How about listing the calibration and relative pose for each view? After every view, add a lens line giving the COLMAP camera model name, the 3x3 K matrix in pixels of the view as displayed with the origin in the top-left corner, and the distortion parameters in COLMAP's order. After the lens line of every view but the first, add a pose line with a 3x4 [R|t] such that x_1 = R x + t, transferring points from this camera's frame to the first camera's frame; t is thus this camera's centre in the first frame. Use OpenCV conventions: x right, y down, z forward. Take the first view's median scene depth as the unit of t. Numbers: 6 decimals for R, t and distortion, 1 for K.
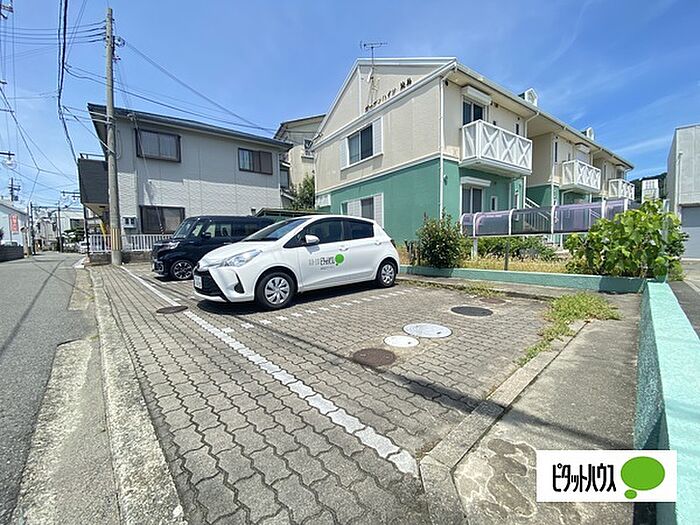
lens RADIAL K [[284.8, 0, 350.0], [0, 284.8, 262.5], [0, 0, 1]] dist [0.026297, -0.020605]
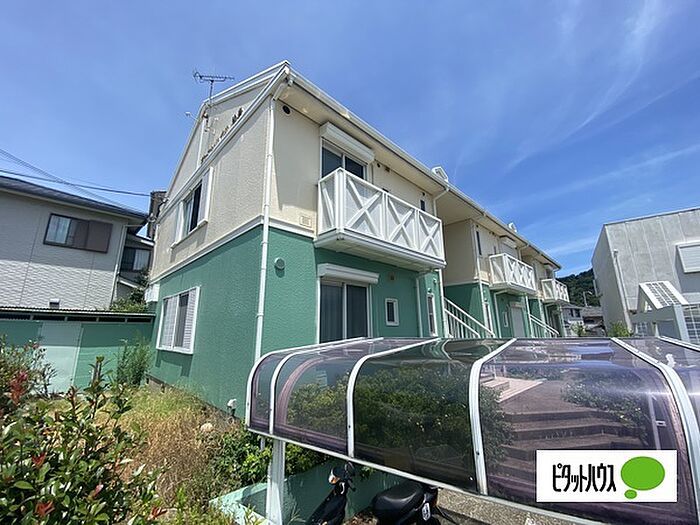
lens RADIAL K [[284.8, 0, 350.0], [0, 284.8, 262.5], [0, 0, 1]] dist [0.026297, -0.020605]
pose [[0.987194, 0.047399, 0.152317, 0.290197], [0.000856, 0.953250, -0.302183, -0.110884], [-0.159519, 0.298444, 0.941002, 0.385378]]
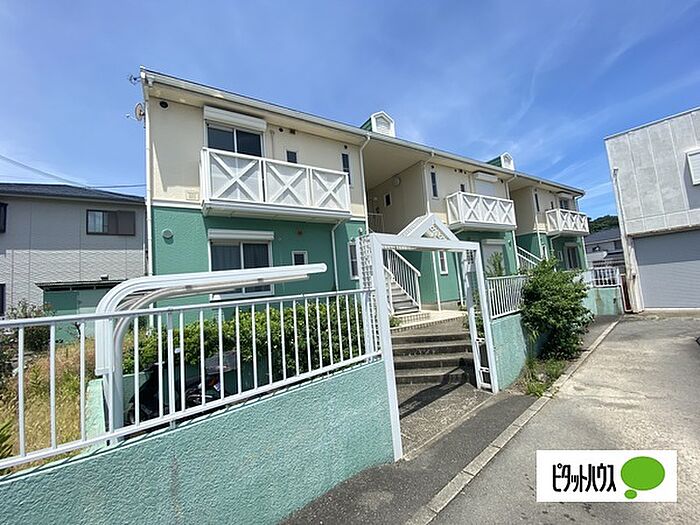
lens RADIAL K [[284.8, 0, 350.0], [0, 284.8, 262.5], [0, 0, 1]] dist [0.026297, -0.020605]
pose [[0.996380, -0.068015, -0.050991, 0.595951], [0.059308, 0.985941, -0.156215, -0.078133], [0.060900, 0.152625, 0.986406, 0.292407]]
